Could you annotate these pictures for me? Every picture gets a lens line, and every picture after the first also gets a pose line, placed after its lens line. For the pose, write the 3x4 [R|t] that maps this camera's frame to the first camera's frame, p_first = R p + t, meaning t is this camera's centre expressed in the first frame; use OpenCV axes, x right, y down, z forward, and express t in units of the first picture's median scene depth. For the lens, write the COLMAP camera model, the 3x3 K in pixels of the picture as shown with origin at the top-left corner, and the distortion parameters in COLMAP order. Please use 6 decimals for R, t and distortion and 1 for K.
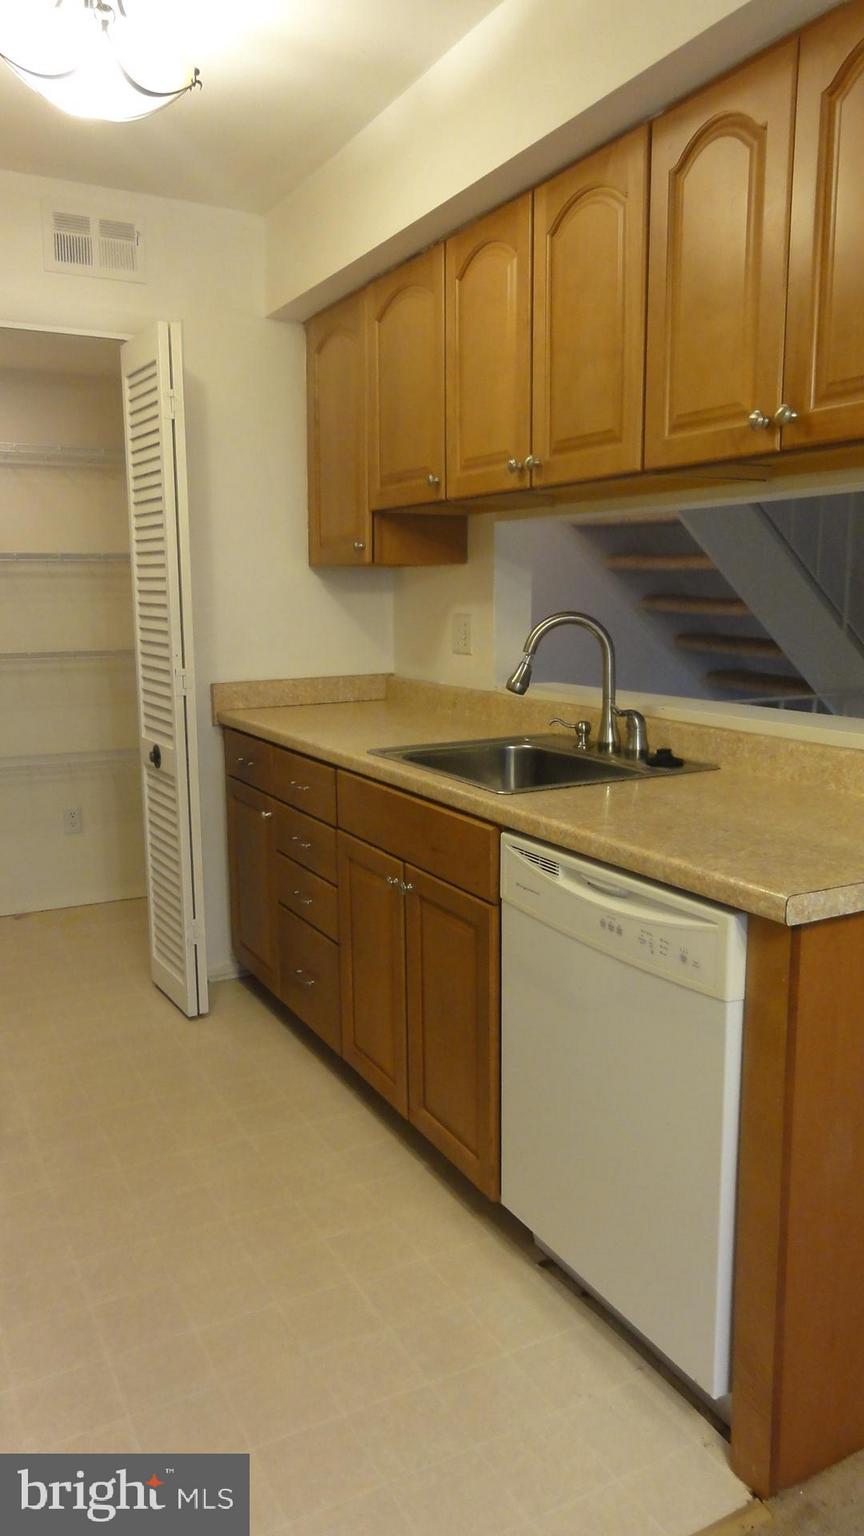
lens RADIAL K [[1096.6, 0, 431.1], [0, 1096.6, 779.4], [0, 0, 1]] dist [0.003535, -0.000337]
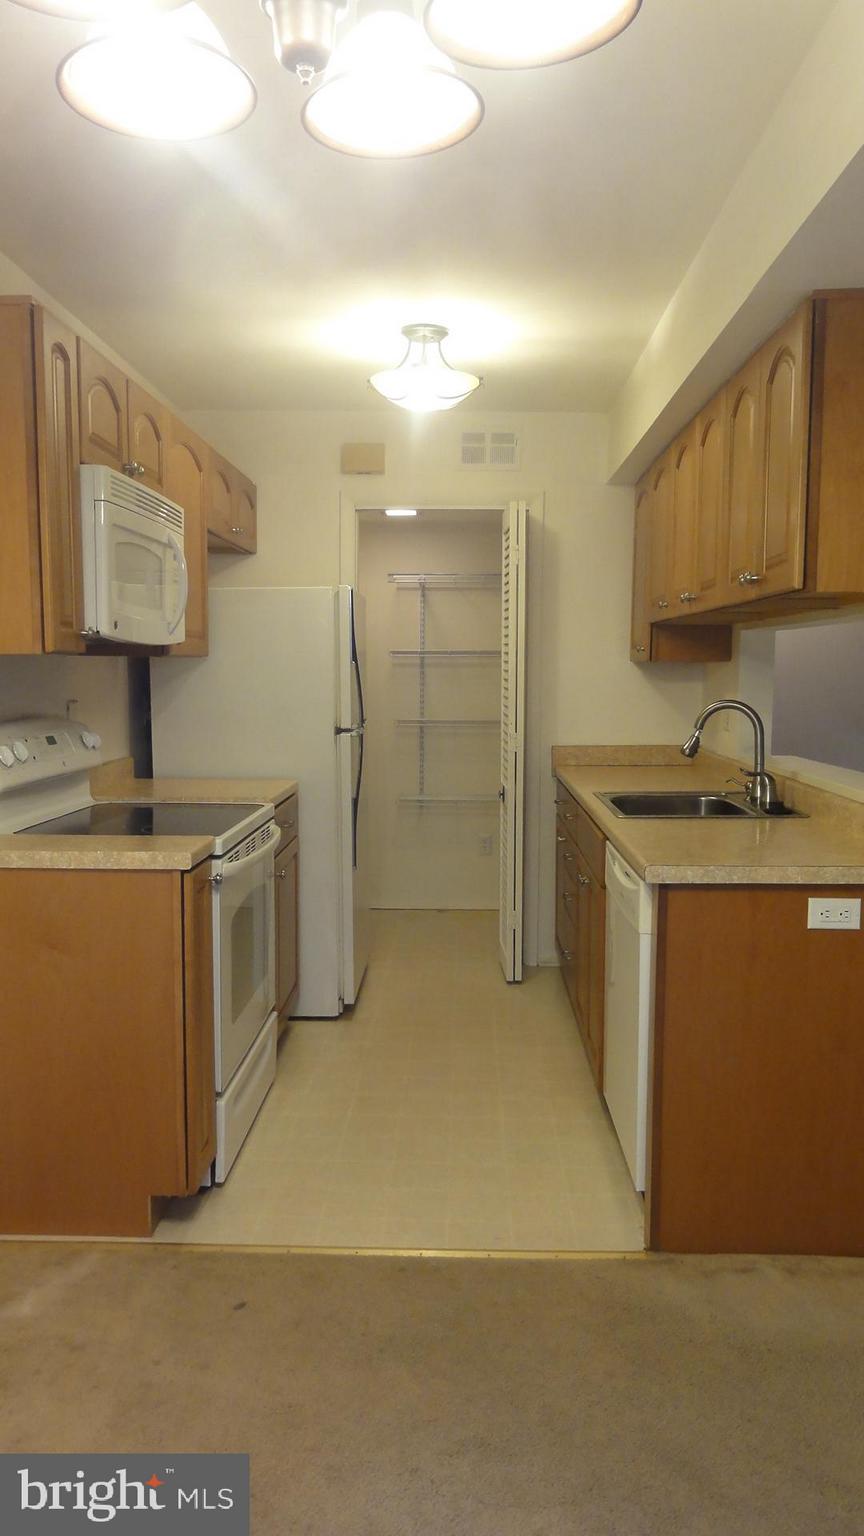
lens RADIAL K [[1096.6, 0, 431.1], [0, 1096.6, 779.4], [0, 0, 1]] dist [0.003535, -0.000337]
pose [[0.870426, 0.057618, -0.488916, 0.385670], [-0.092172, 0.994639, -0.046878, 0.037275], [0.483594, 0.085868, 0.871070, -0.303961]]
